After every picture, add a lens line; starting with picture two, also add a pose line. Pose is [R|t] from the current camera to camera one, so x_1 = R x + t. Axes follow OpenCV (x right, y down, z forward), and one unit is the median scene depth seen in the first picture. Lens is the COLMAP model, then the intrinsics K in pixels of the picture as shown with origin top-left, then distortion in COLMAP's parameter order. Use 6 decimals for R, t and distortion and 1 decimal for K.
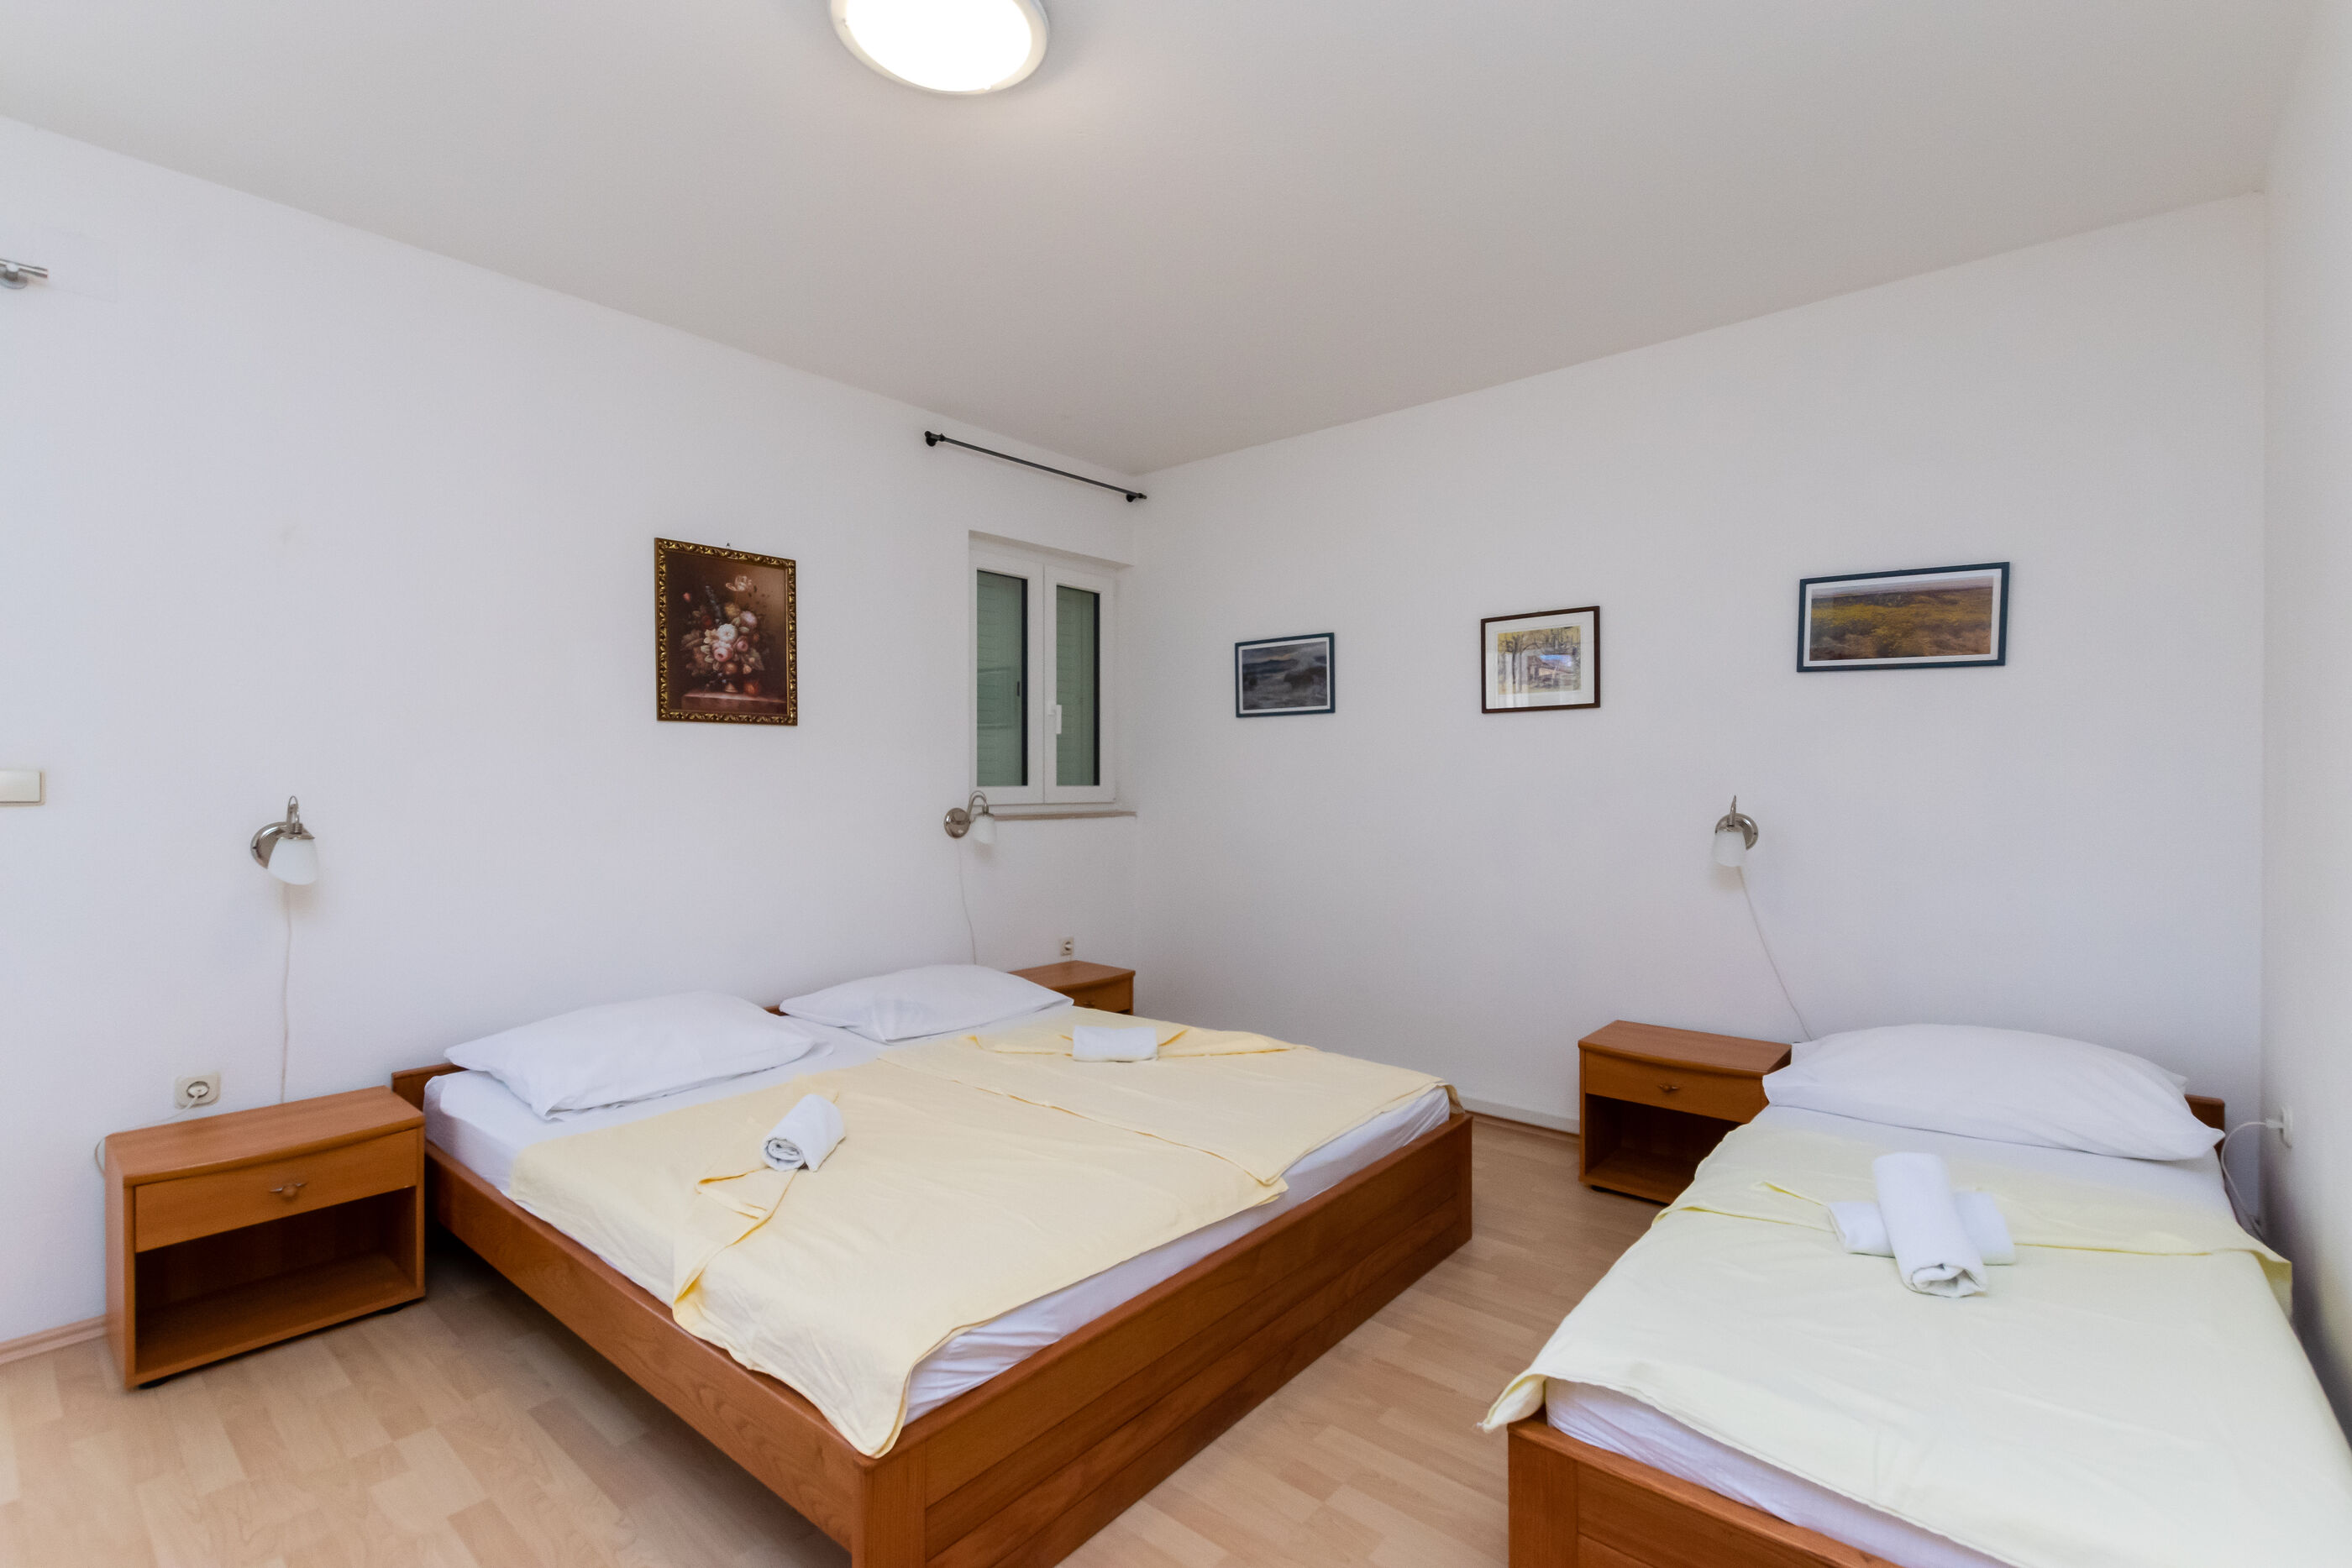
lens RADIAL K [[1041.4, 0, 1191.0], [0, 1041.4, 786.6], [0, 0, 1]] dist [0.000112, -0.000997]
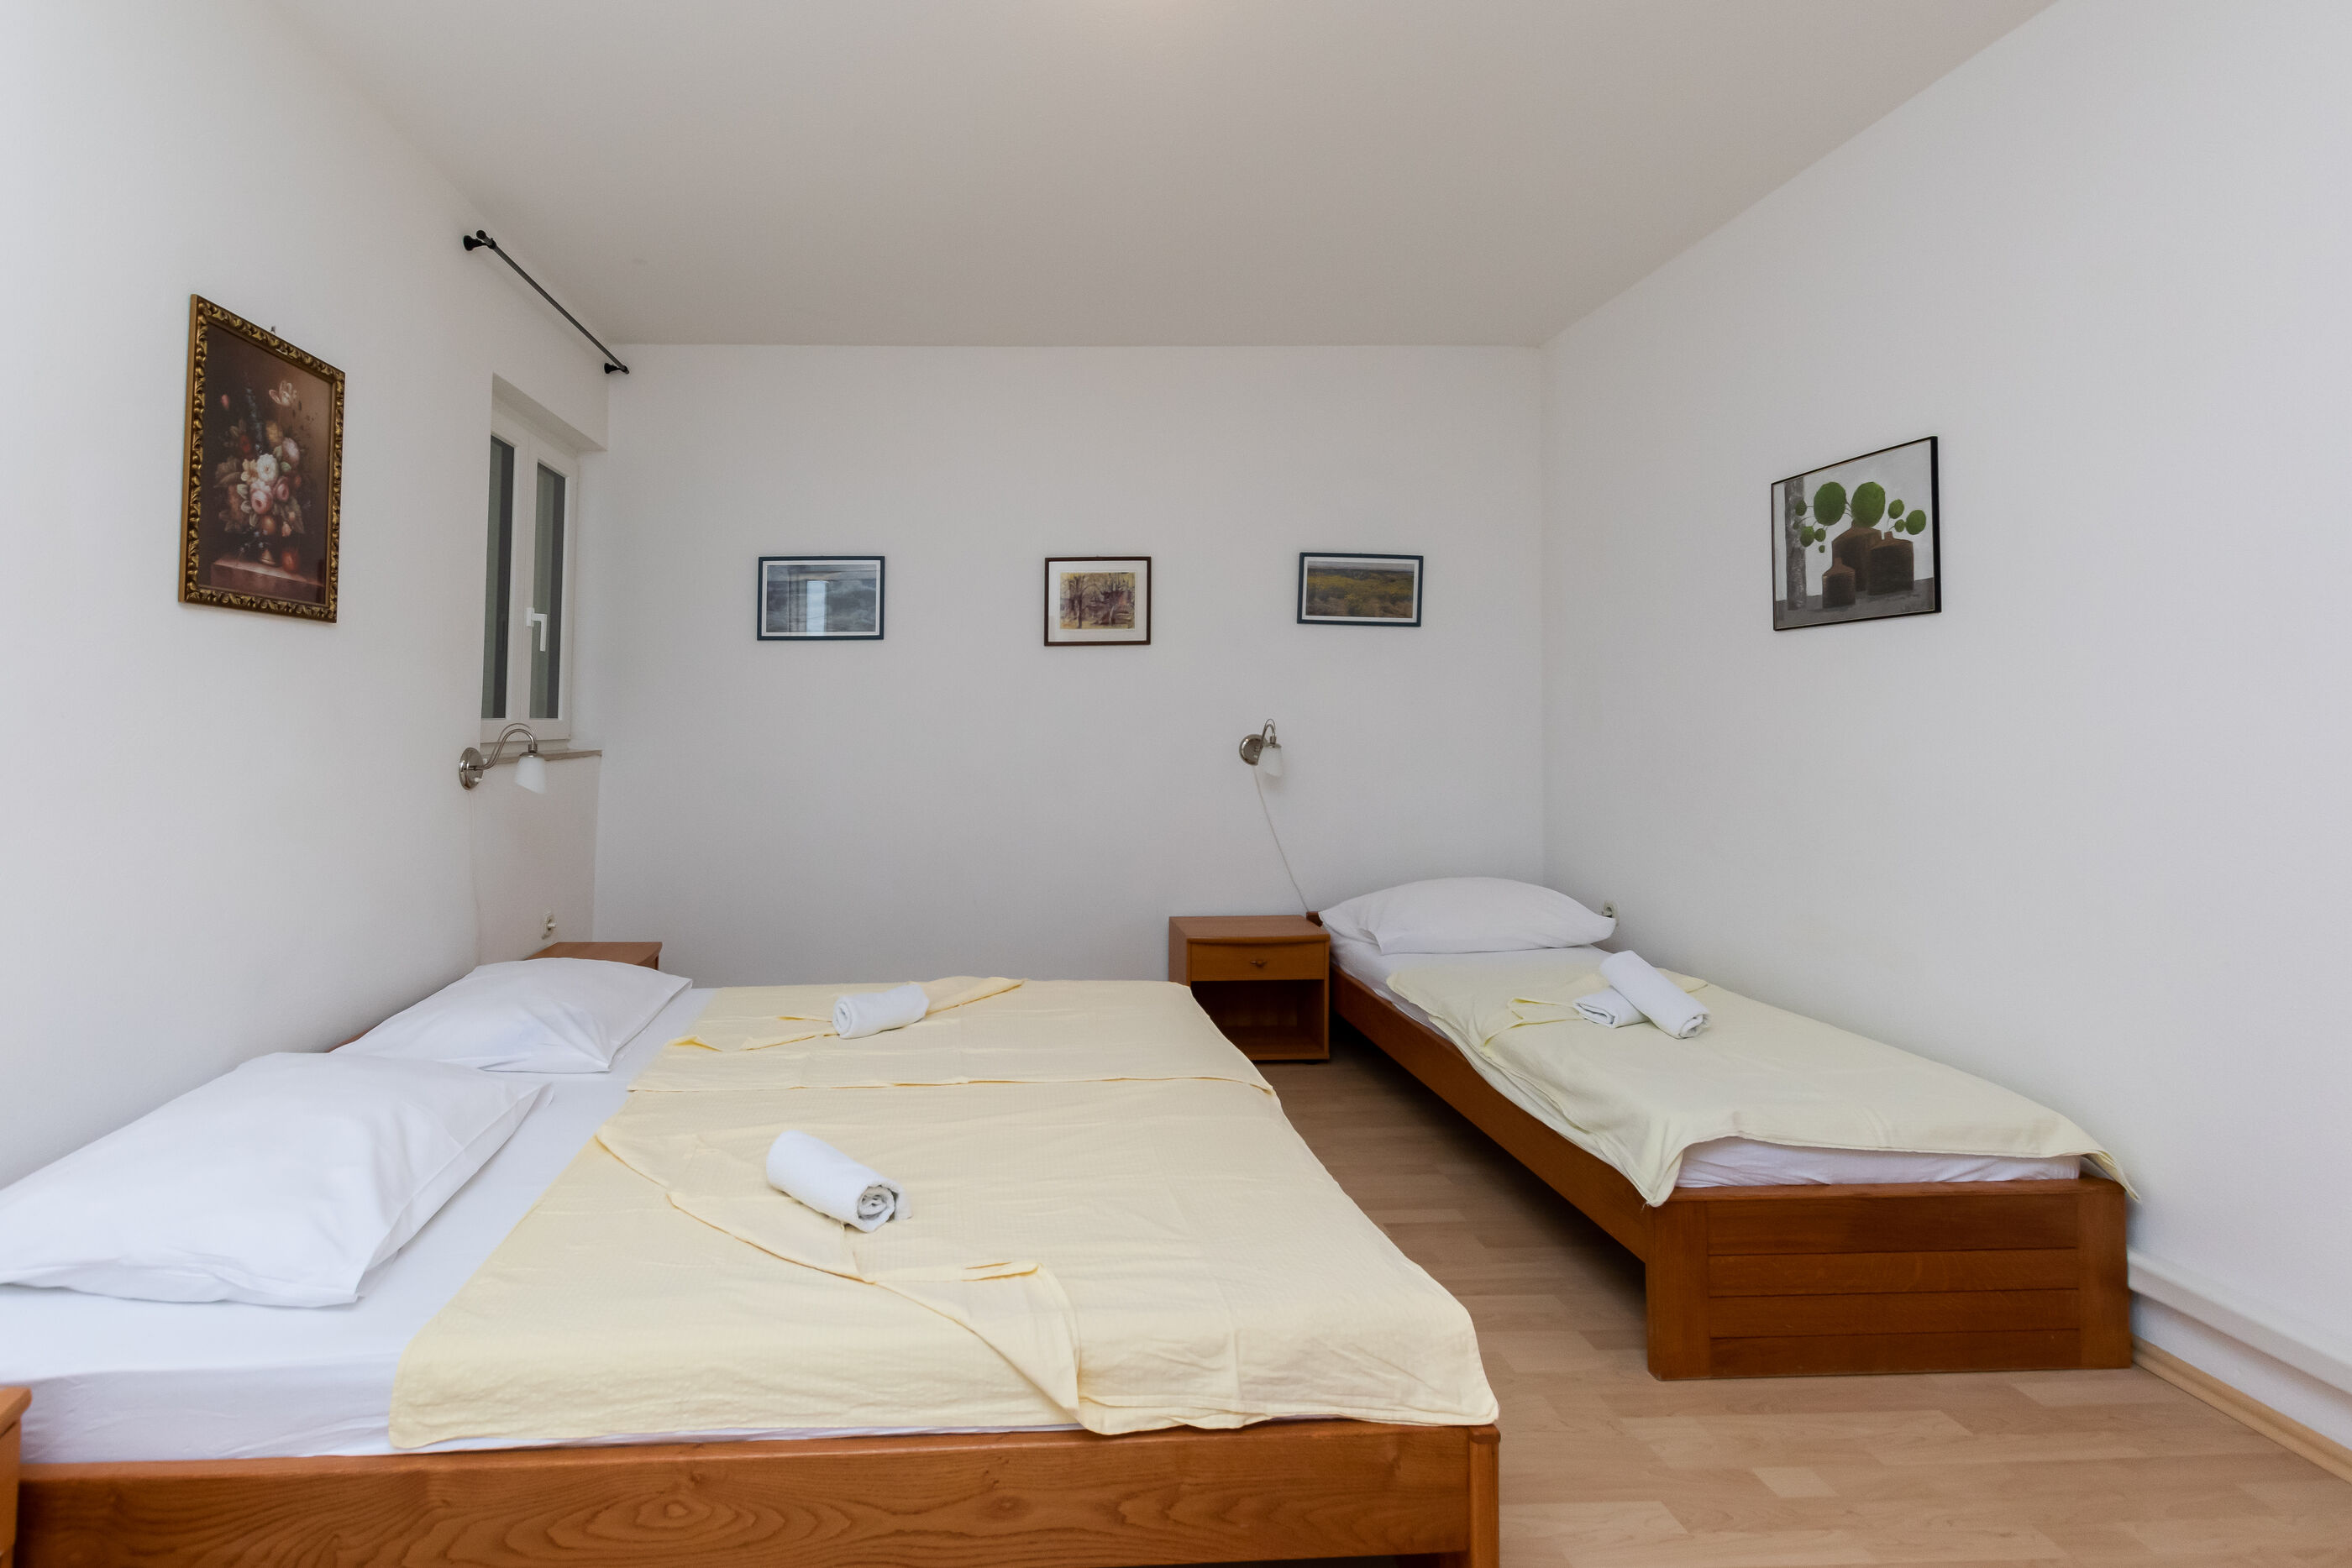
lens RADIAL K [[1072.4, 0, 1006.5], [0, 1072.4, 675.5], [0, 0, 1]] dist [-0.000626, -0.000173]
pose [[0.749223, 0.021494, 0.661969, -0.552044], [0.010751, 0.998947, -0.044603, 0.009776], [-0.662231, 0.040534, 0.748203, 0.239140]]
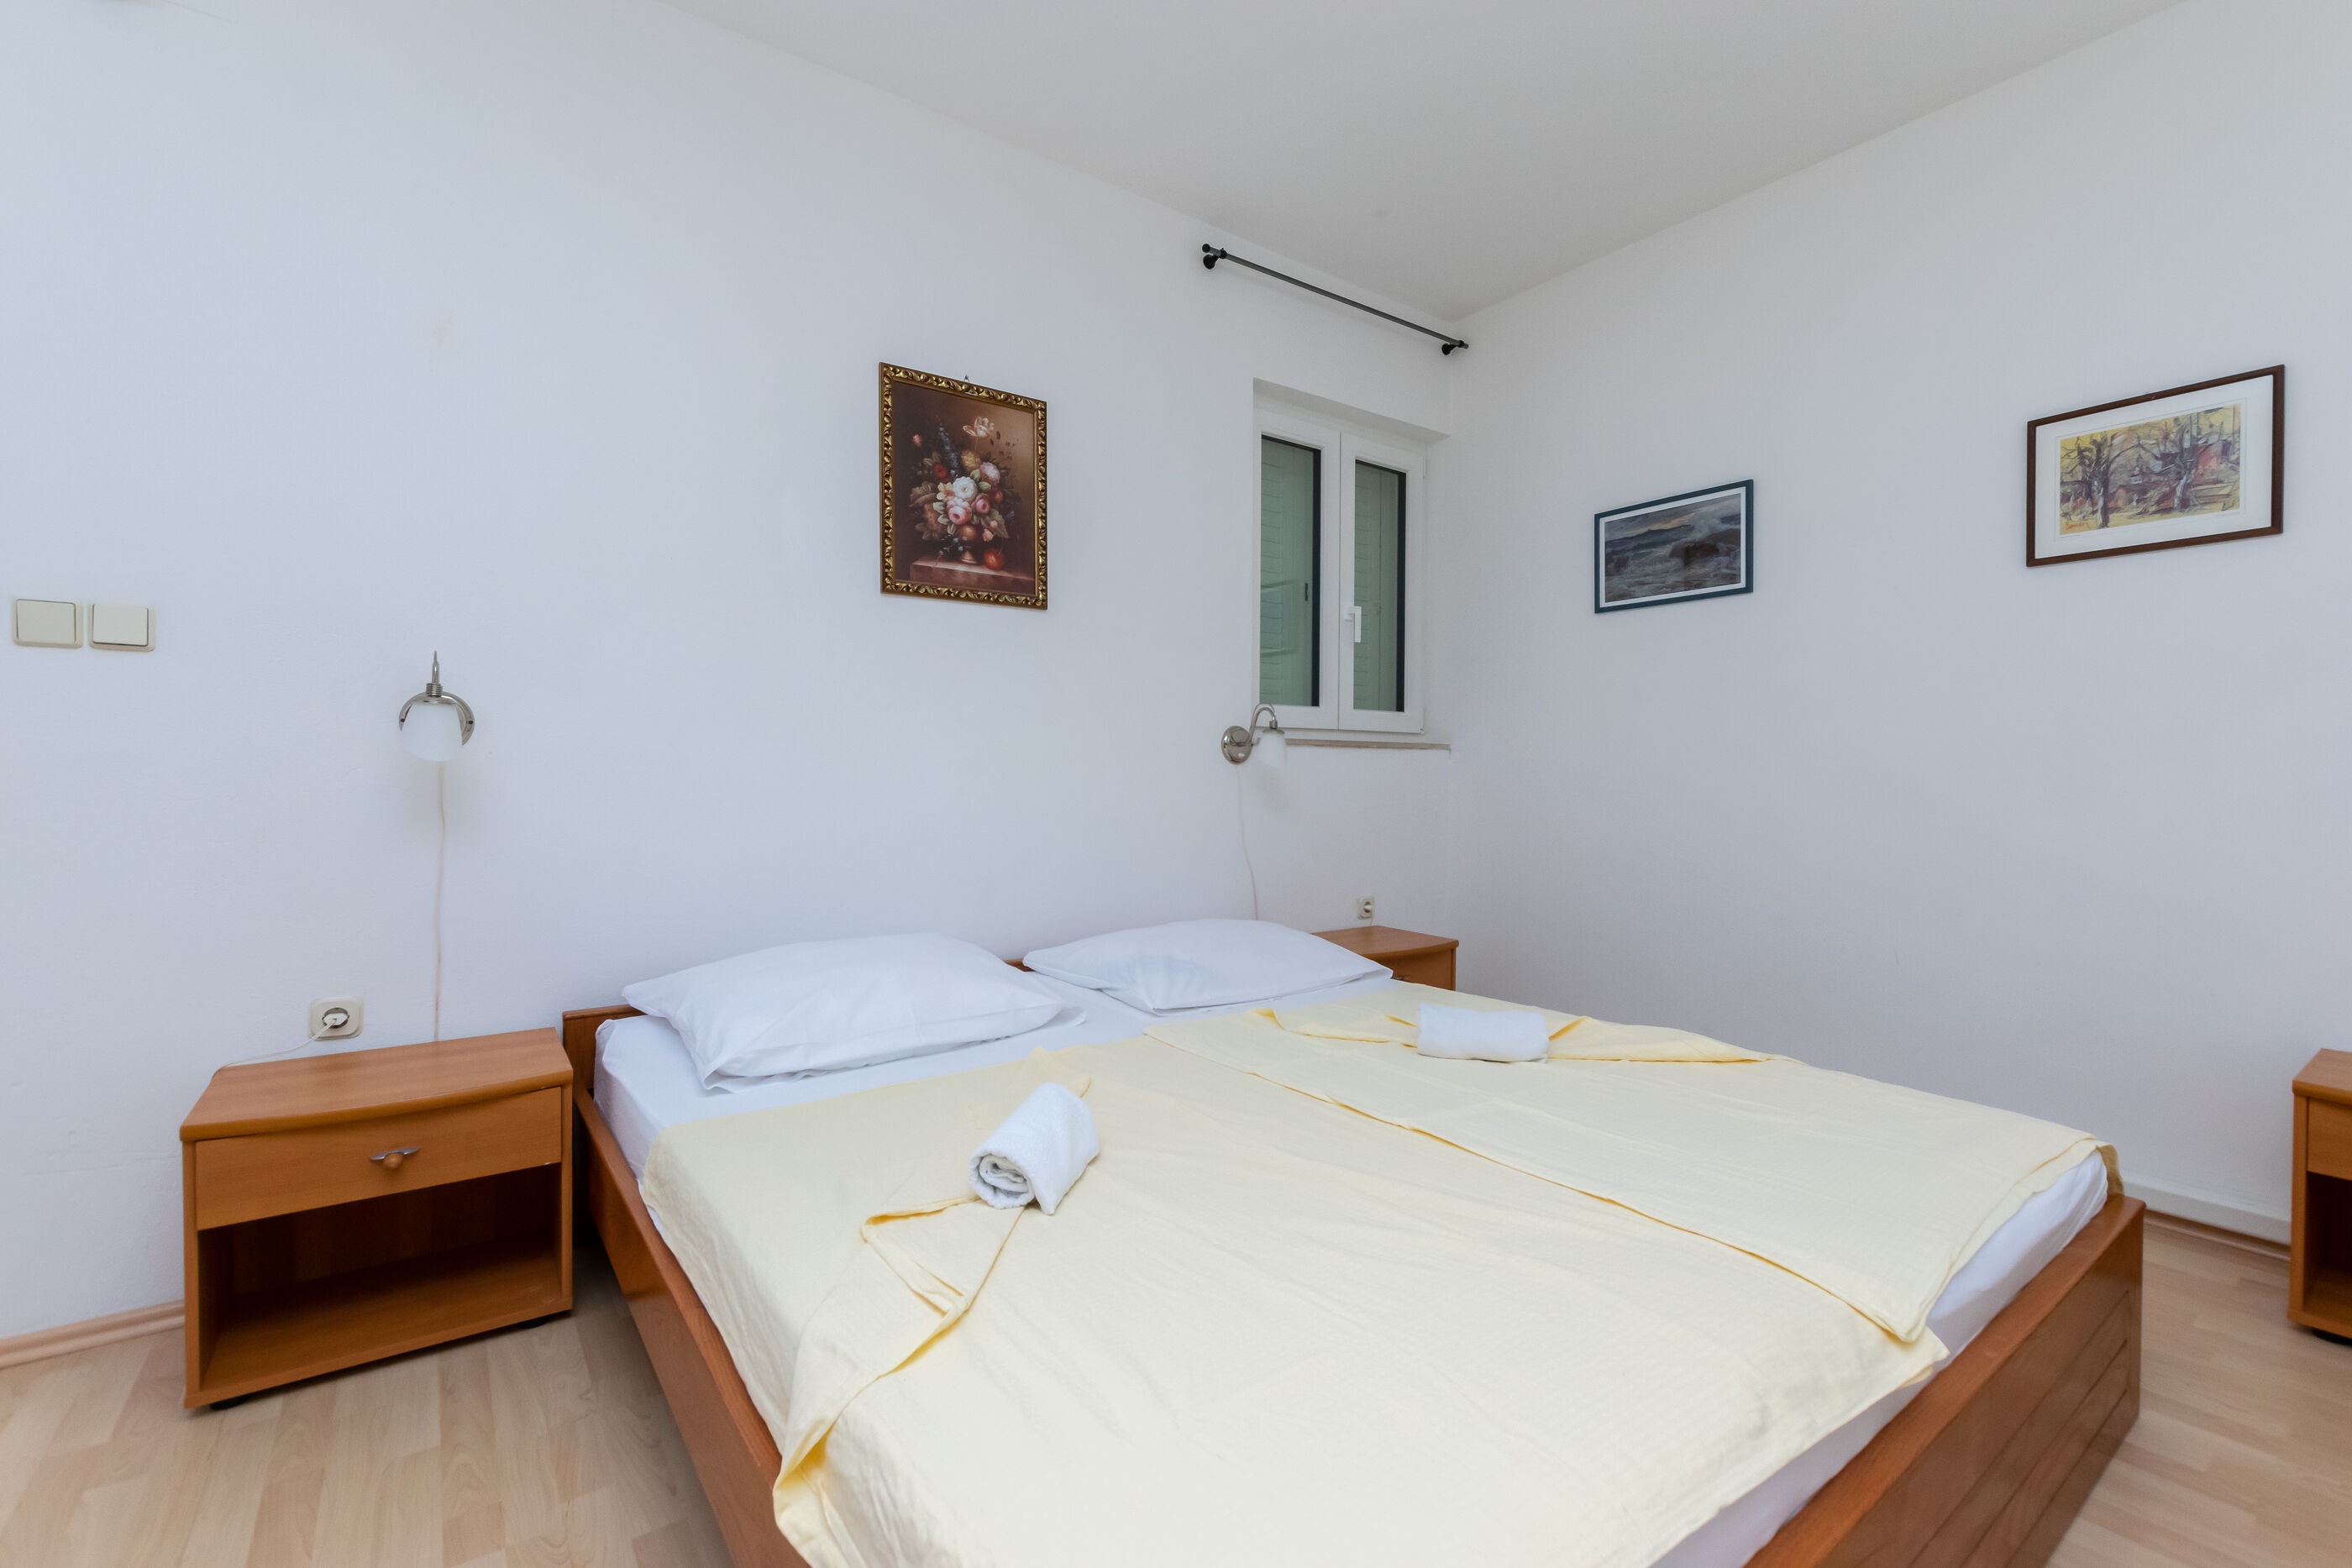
lens RADIAL K [[1000.6, 0, 1186.9], [0, 1000.6, 774.4], [0, 0, 1]] dist [-0.000789, -0.000092]
pose [[0.971268, 0.004109, -0.237955, -0.098247], [-0.005432, 0.999973, -0.004902, 0.077476], [0.237928, 0.006053, 0.971264, 0.303750]]
